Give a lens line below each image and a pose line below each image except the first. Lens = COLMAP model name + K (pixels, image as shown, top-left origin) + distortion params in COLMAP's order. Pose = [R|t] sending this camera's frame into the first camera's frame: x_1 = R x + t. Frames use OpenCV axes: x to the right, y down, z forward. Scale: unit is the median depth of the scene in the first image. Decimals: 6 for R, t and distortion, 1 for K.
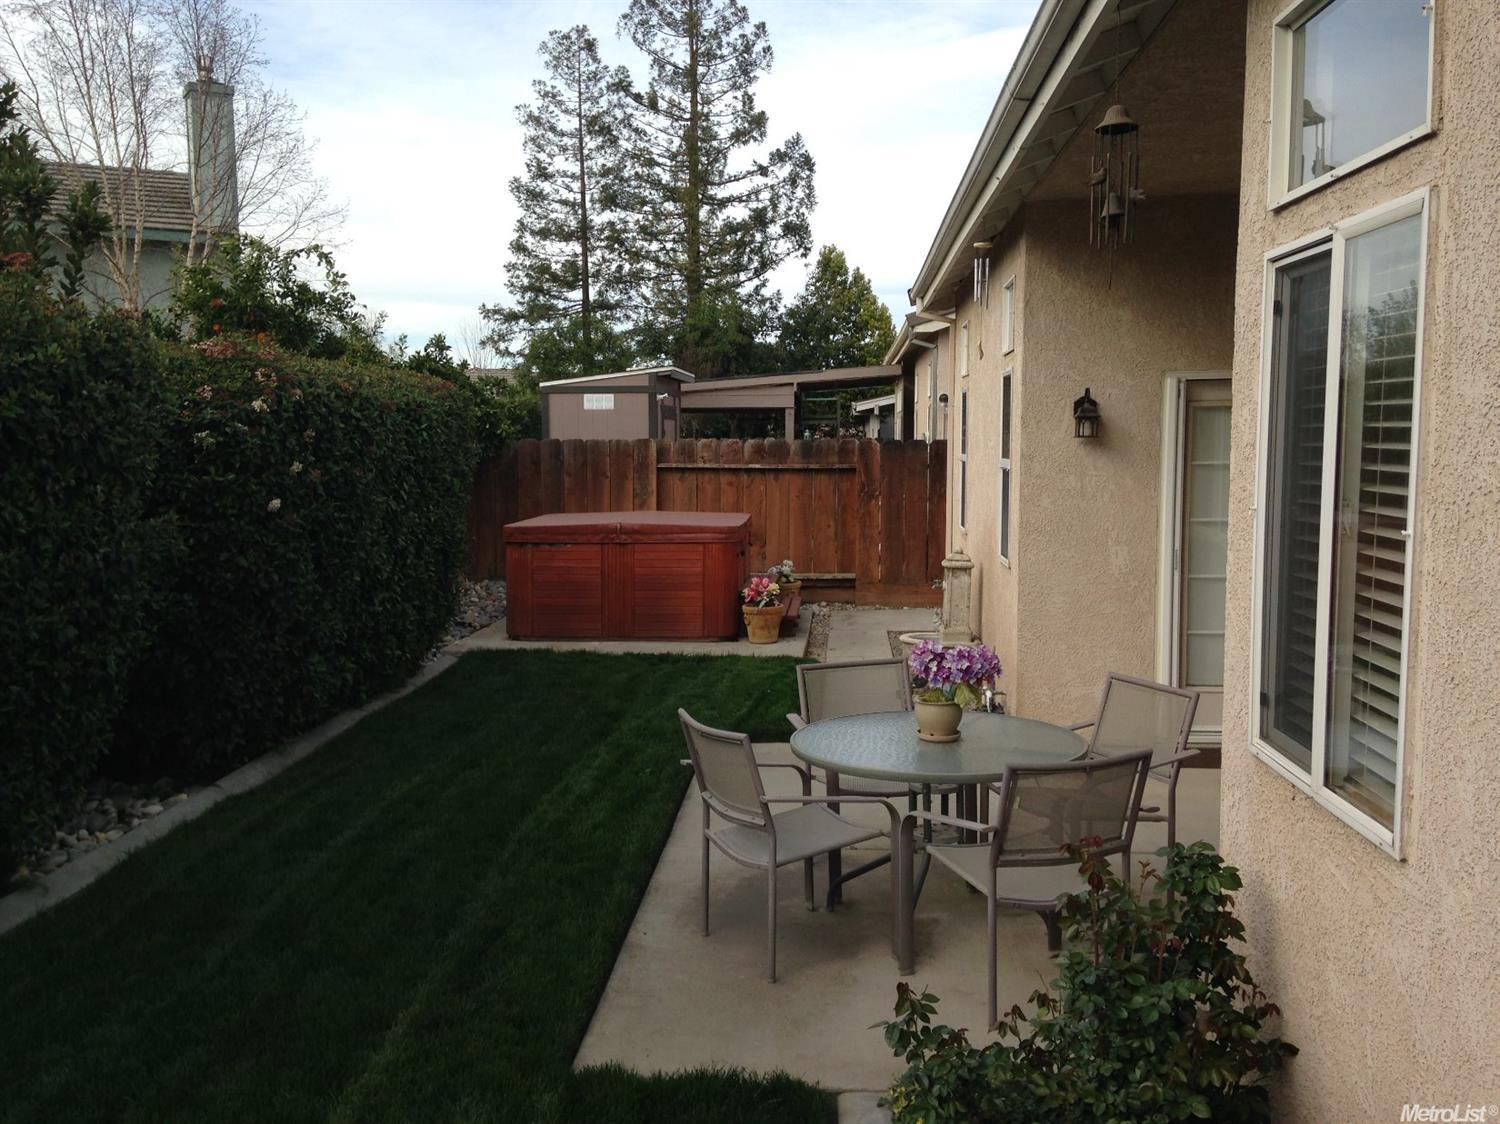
lens RADIAL K [[1395.6, 0, 748.4], [0, 1395.6, 576.9], [0, 0, 1]] dist [0.217981, -0.227609]
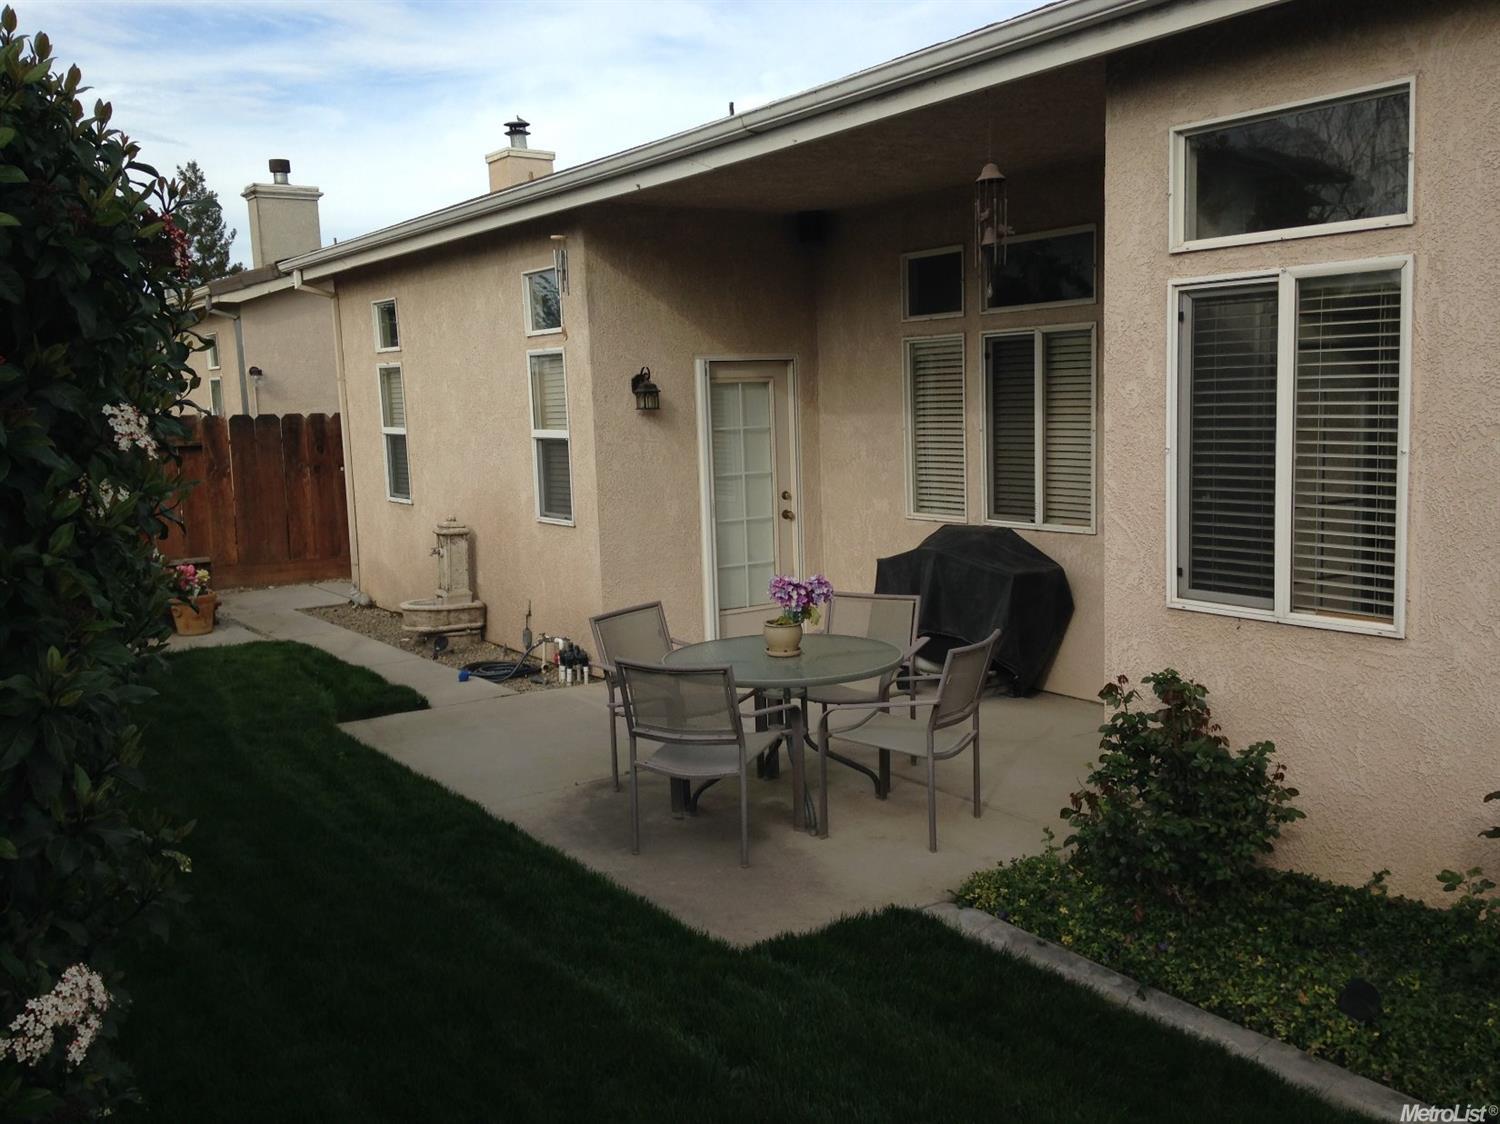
lens RADIAL K [[1363.5, 0, 758.4], [0, 1363.5, 568.0], [0, 0, 1]] dist [0.206141, -0.290479]
pose [[0.791554, -0.095791, 0.603544, -0.388295], [0.086101, 0.995268, 0.045041, -0.010613], [-0.605003, 0.016314, 0.796056, 0.038580]]
